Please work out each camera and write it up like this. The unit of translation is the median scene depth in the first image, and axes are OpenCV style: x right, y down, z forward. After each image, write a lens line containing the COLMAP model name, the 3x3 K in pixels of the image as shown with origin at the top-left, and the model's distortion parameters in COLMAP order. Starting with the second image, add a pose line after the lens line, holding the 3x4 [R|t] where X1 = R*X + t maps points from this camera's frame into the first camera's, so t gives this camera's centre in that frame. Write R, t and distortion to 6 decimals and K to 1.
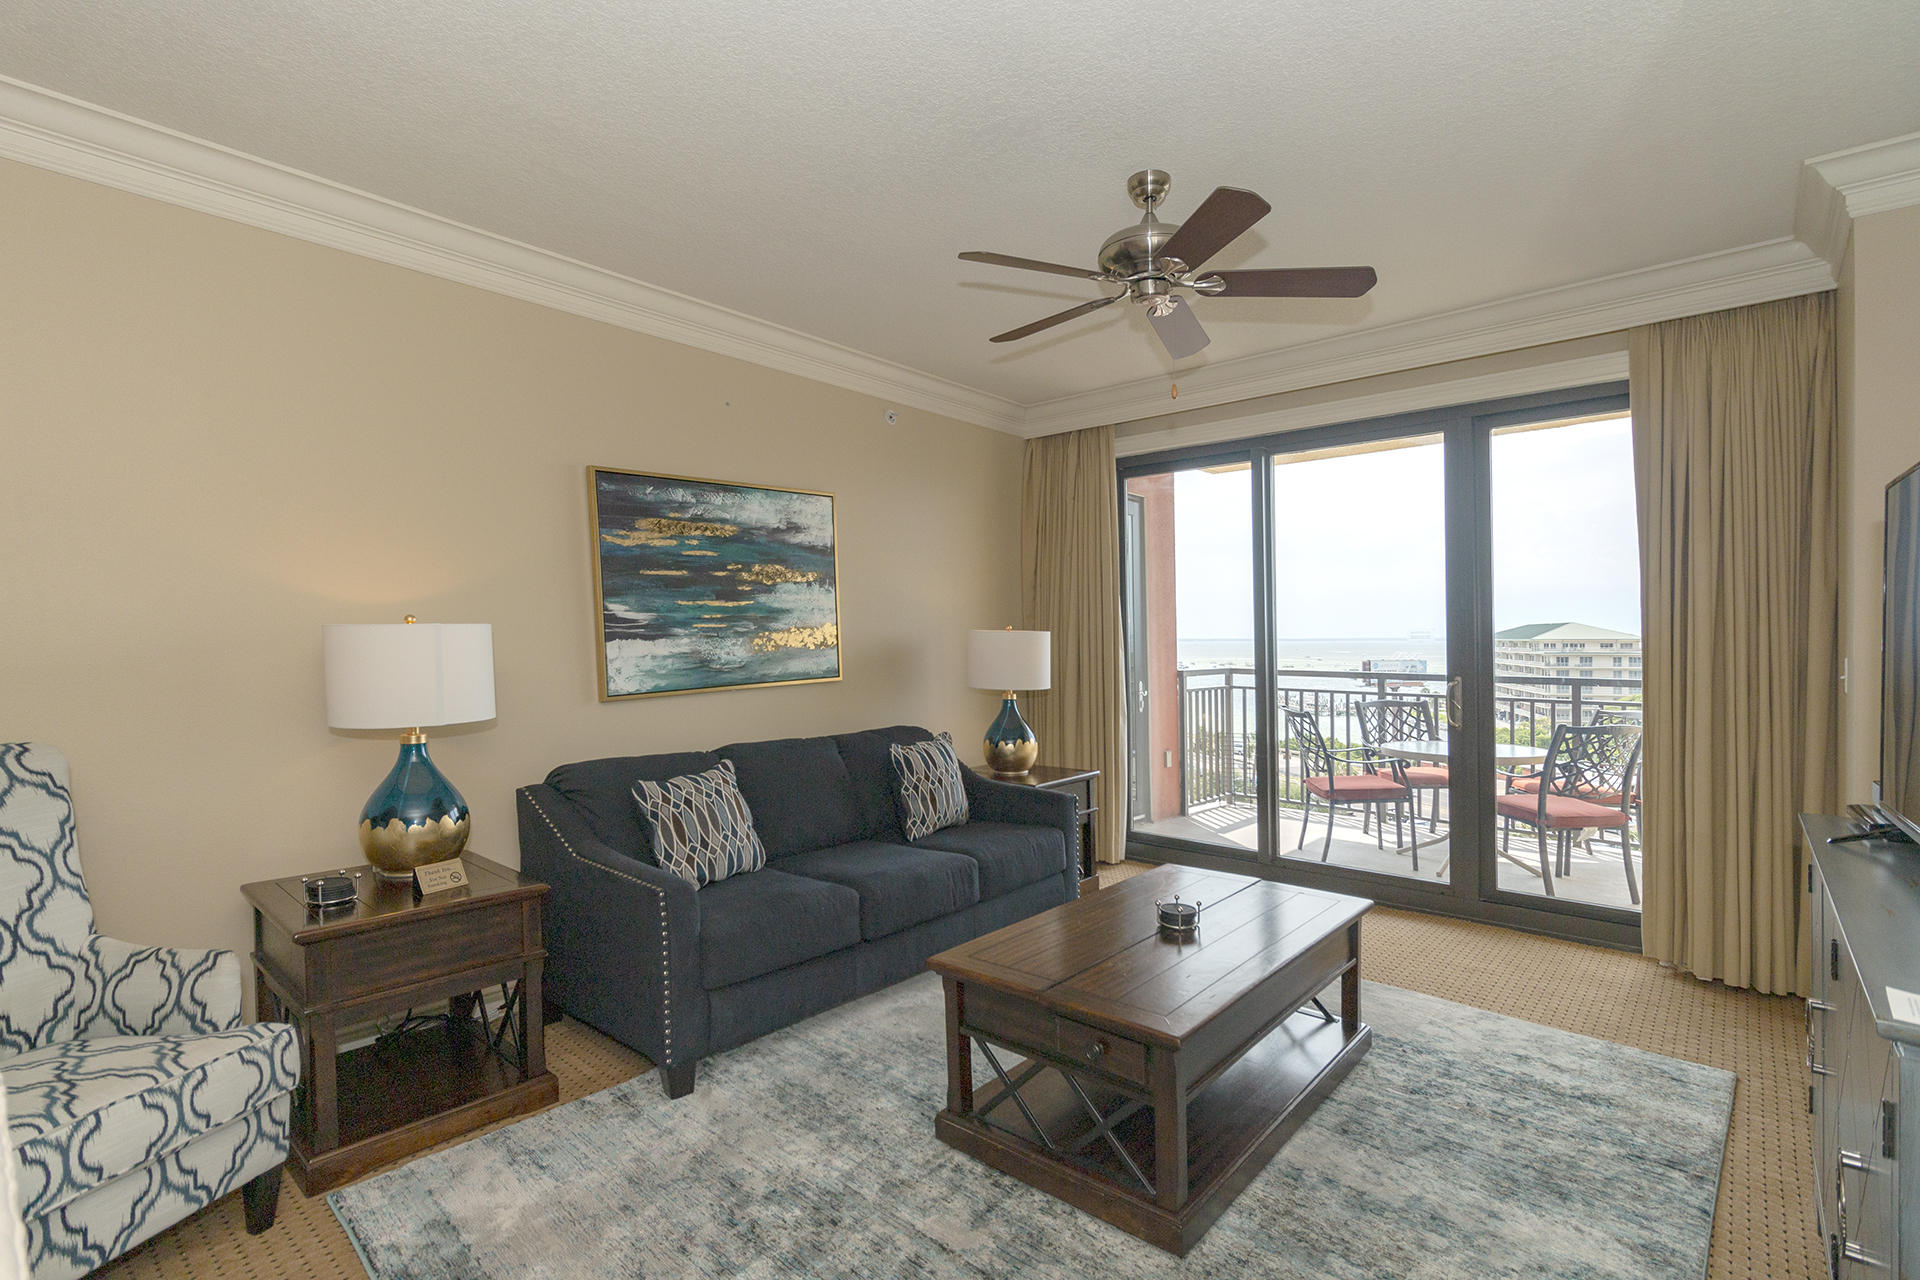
lens RADIAL K [[892.1, 0, 974.3], [0, 892.1, 619.6], [0, 0, 1]] dist [-0.001030, 0.001646]
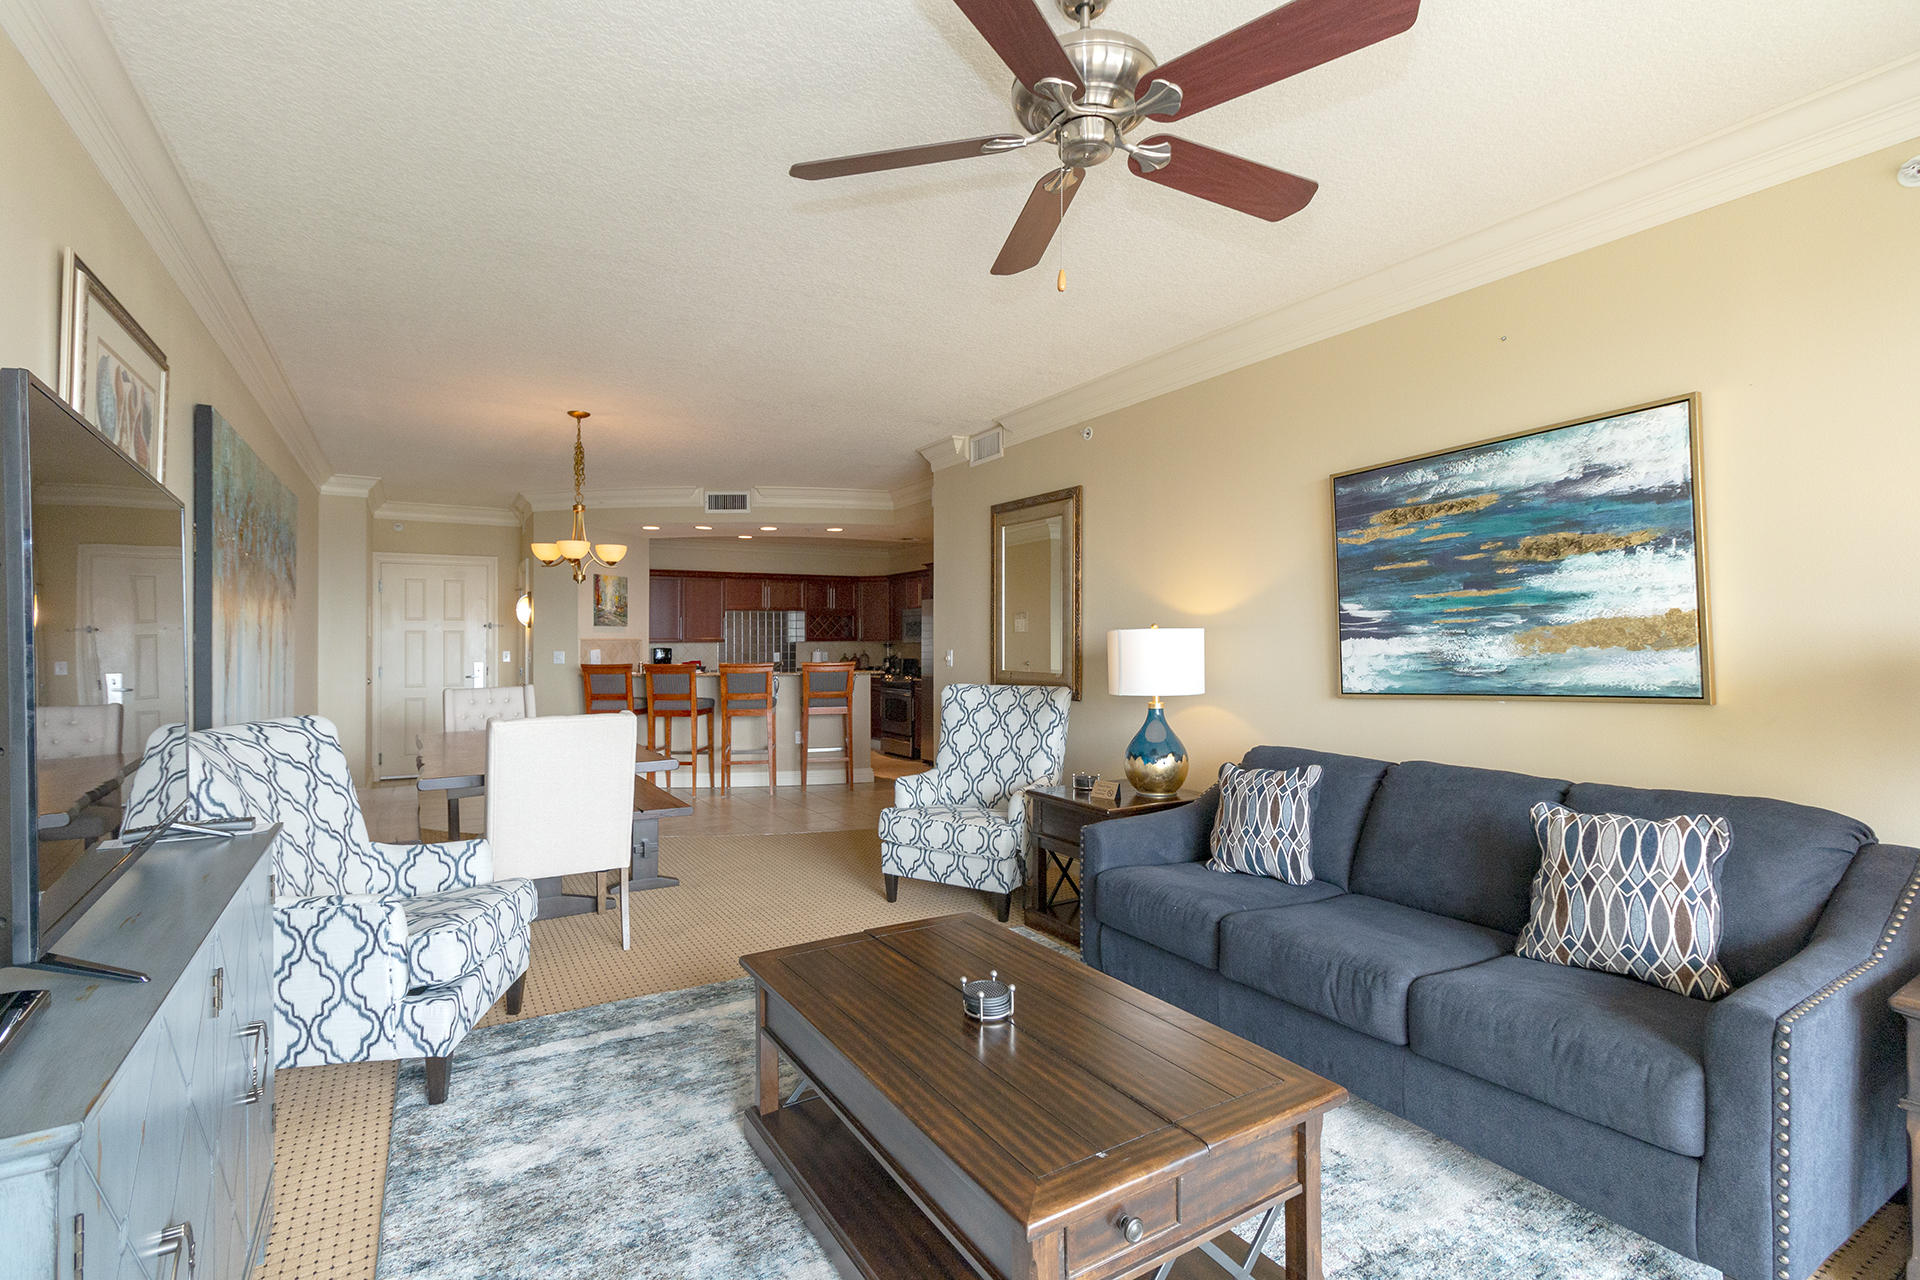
lens RADIAL K [[892.1, 0, 959.8], [0, 892.1, 626.7], [0, 0, 1]] dist [-0.001030, 0.001646]
pose [[-0.307015, -0.009453, -0.951658, 0.652874], [0.033525, 0.999223, -0.020741, 0.013976], [0.951114, -0.038272, -0.306459, 0.818426]]
